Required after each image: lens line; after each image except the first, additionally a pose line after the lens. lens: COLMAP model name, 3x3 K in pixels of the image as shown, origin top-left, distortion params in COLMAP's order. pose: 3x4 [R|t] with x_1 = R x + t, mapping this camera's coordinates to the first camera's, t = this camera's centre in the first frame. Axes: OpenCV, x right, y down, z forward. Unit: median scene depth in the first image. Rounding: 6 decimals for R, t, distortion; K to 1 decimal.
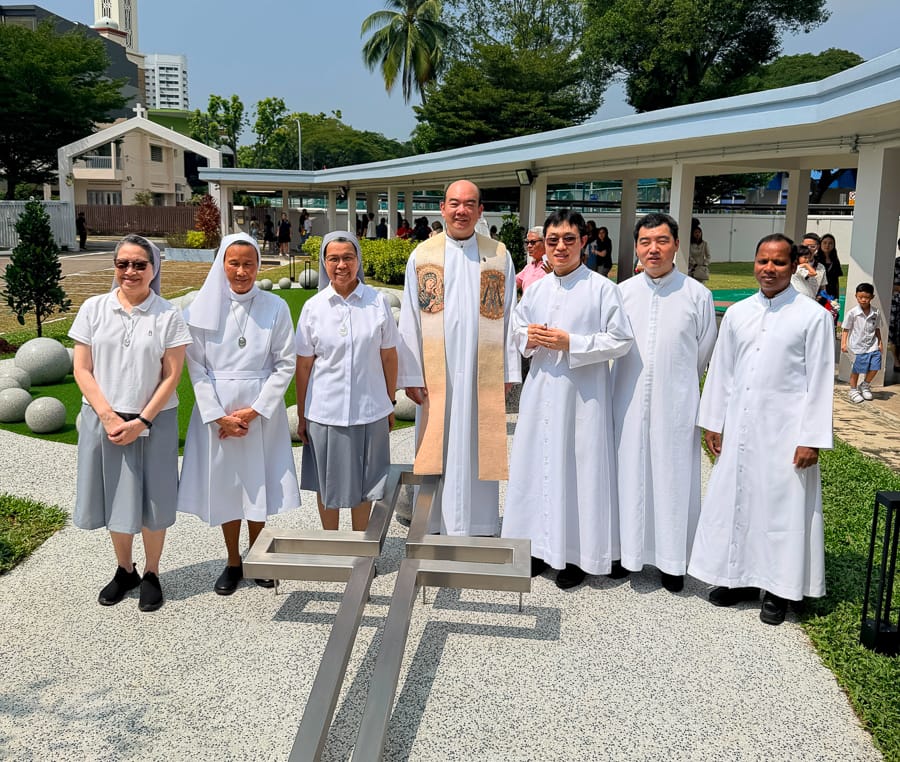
lens RADIAL K [[831.3, 0, 435.5], [0, 831.3, 333.5], [0, 0, 1]] dist [0.060226, 0.000000]
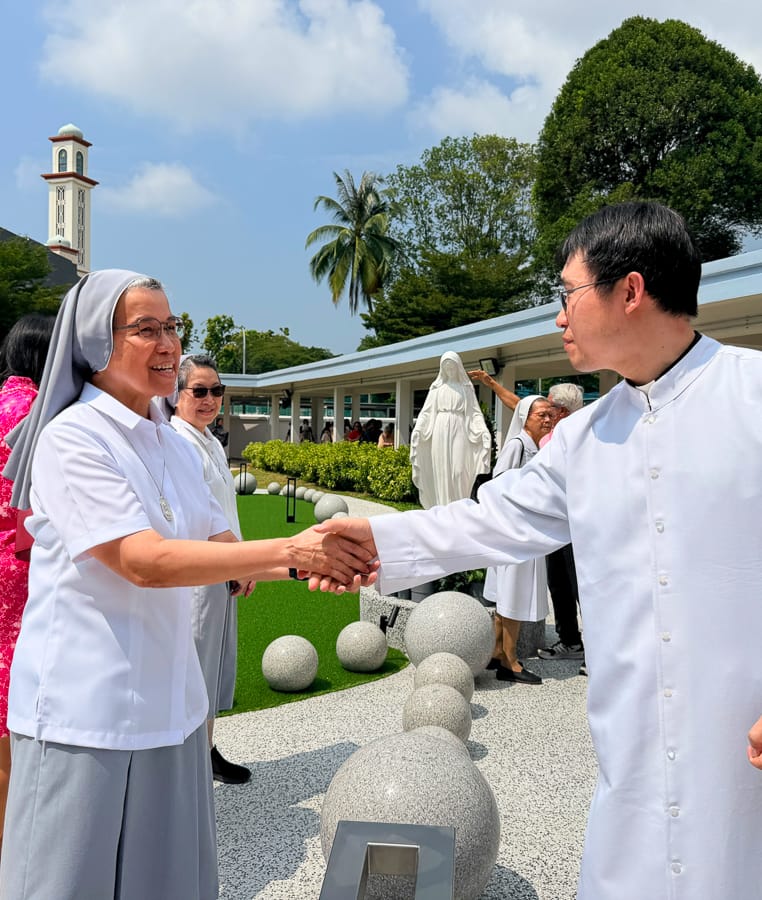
lens RADIAL K [[831.3, 0, 376.9], [0, 831.3, 451.8], [0, 0, 1]] dist [0.060226, 0.000000]
pose [[0.999985, 0.003415, -0.004291, -0.002334], [-0.003887, 0.993305, -0.115453, 0.000872], [0.003868, 0.115468, 0.993304, 0.038877]]
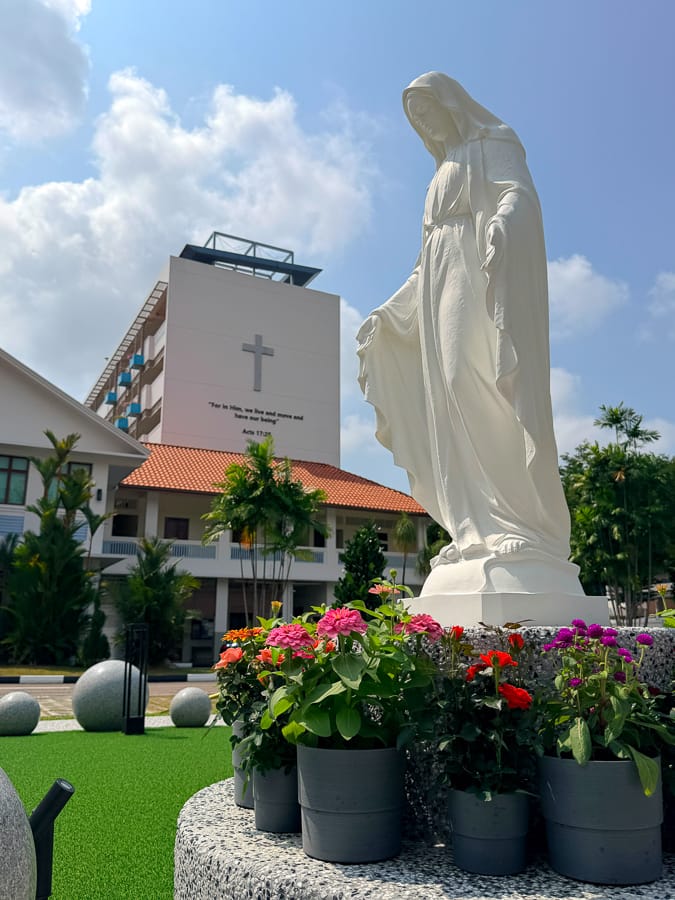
lens RADIAL K [[750.0, 0, 336.5], [0, 750.0, 451.8], [0, 0, 1]] dist [0.066894, -0.030977]
pose [[0.513670, -0.224938, -0.827977, 0.024923], [-0.114696, 0.938358, -0.326081, 0.003560], [0.850287, 0.262464, 0.456207, 0.115498]]
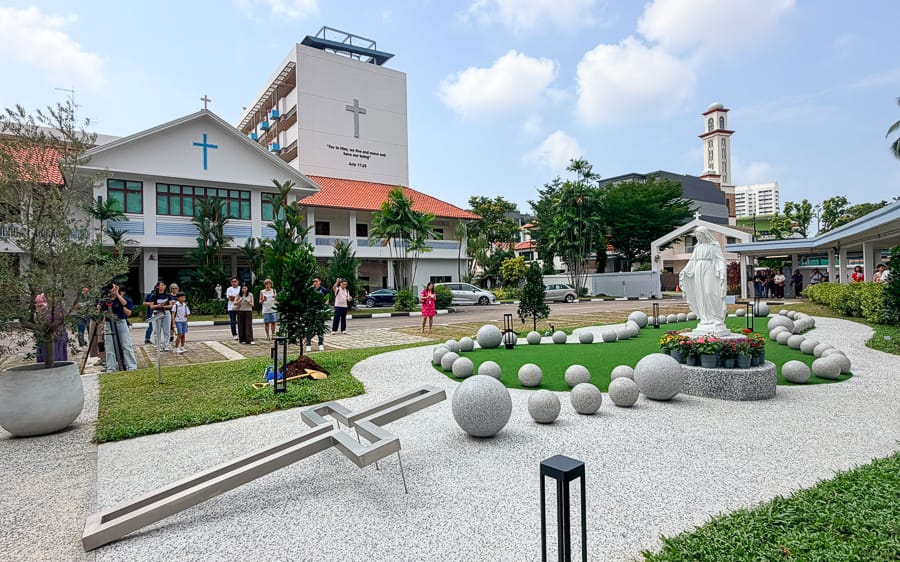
lens RADIAL K [[468.5, 0, 450.9], [0, 468.5, 276.3], [0, 0, 1]] dist [-0.001195, 0.001381]
pose [[0.627156, -0.041267, -0.777800, 0.046026], [-0.079818, 0.989933, -0.116881, 0.003922], [0.774793, 0.135385, 0.617549, 0.034072]]
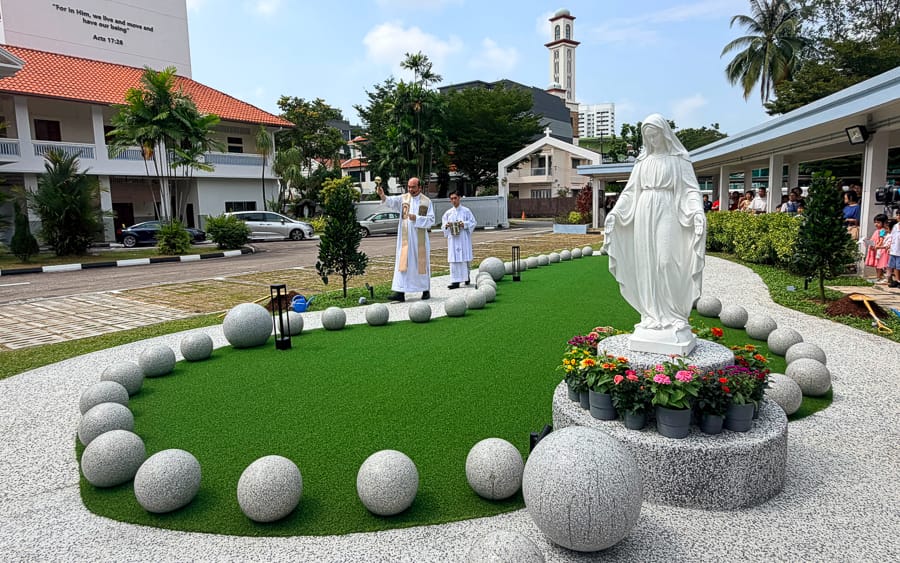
lens RADIAL K [[543.9, 0, 446.9], [0, 543.9, 265.8], [0, 0, 1]] dist [0.001268, -0.002599]
pose [[0.838994, 0.023747, -0.543623, 0.016508], [-0.039094, 0.999096, -0.016692, -0.005649], [0.542735, 0.035257, 0.839164, 0.078057]]
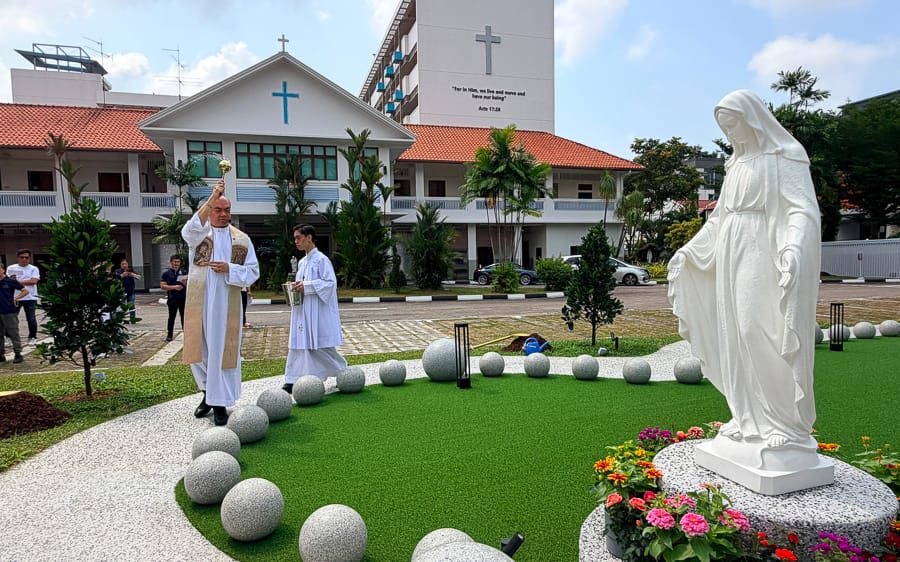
lens RADIAL K [[543.9, 0, 444.0], [0, 543.9, 294.7], [0, 0, 1]] dist [0.001268, -0.002599]
pose [[0.342793, 0.043838, -0.938388, 0.028445], [-0.112890, 0.993594, 0.005179, -0.007821], [0.932603, 0.104159, 0.345546, 0.104094]]
